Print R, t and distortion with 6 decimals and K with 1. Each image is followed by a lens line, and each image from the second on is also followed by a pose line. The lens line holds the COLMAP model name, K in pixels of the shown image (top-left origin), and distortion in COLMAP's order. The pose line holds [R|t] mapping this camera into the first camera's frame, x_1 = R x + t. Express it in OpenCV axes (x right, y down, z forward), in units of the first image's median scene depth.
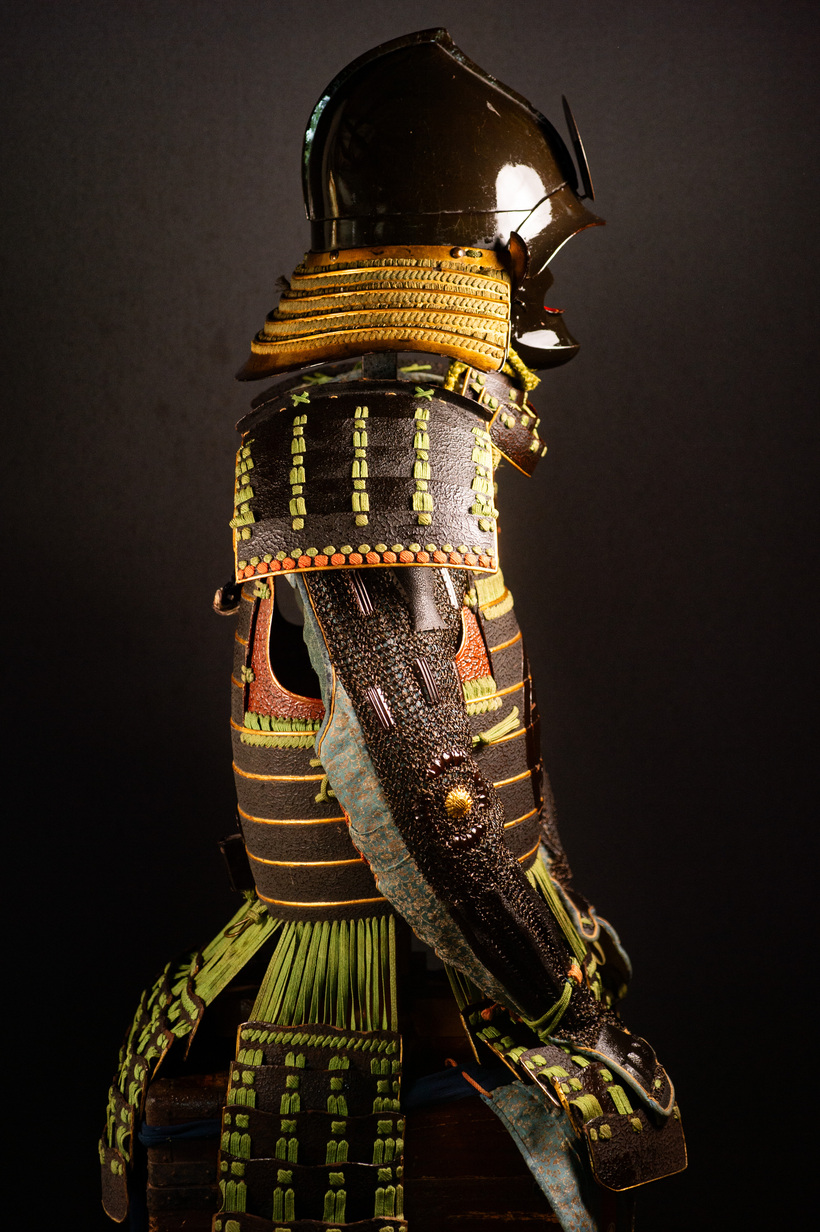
lens RADIAL K [[3525.7, 0, 408.0], [0, 3525.7, 619.8], [0, 0, 1]] dist [0.309812, 0.000000]
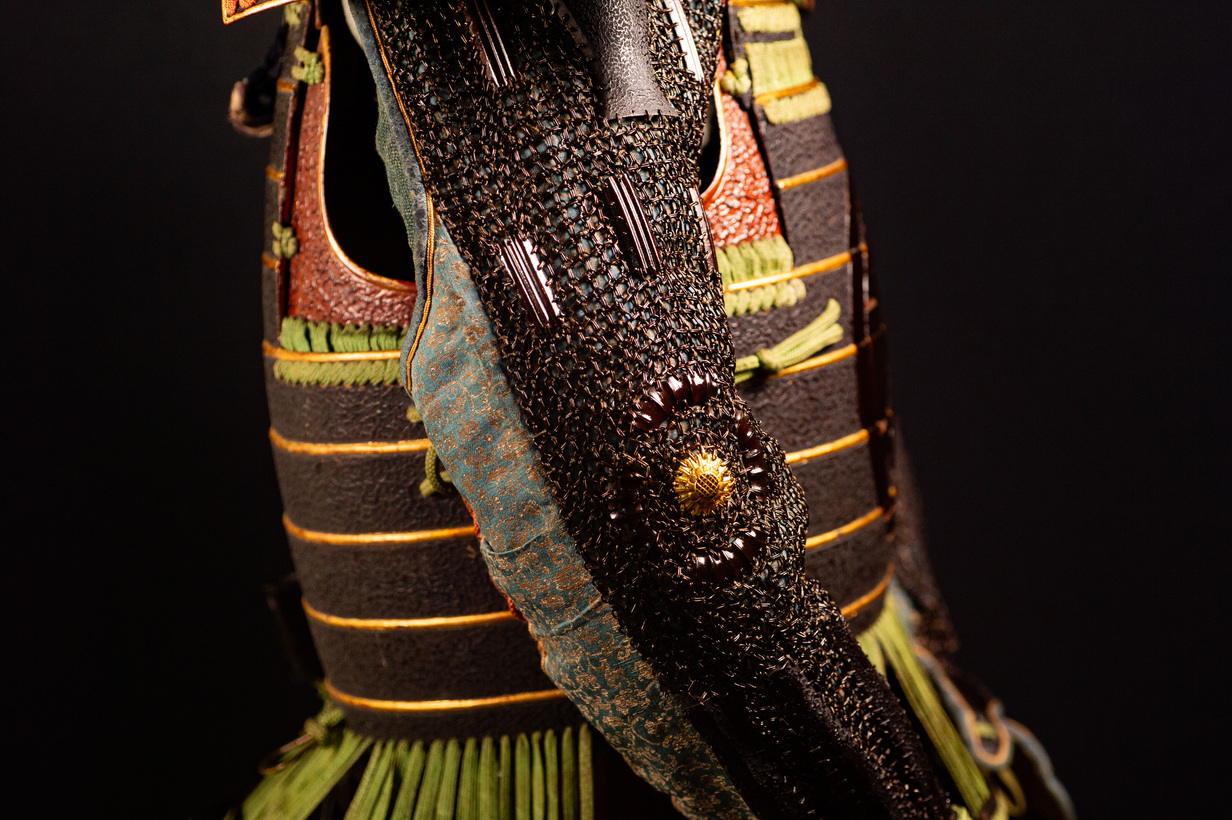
lens RADIAL K [[3525.7, 0, 620.7], [0, 3525.7, 411.3], [0, 0, 1]] dist [0.309812, 0.000000]
pose [[0.998547, -0.017831, -0.050861, 0.026030], [0.017731, 0.999840, -0.002421, 0.041471], [0.050896, 0.001515, 0.998703, 0.512709]]
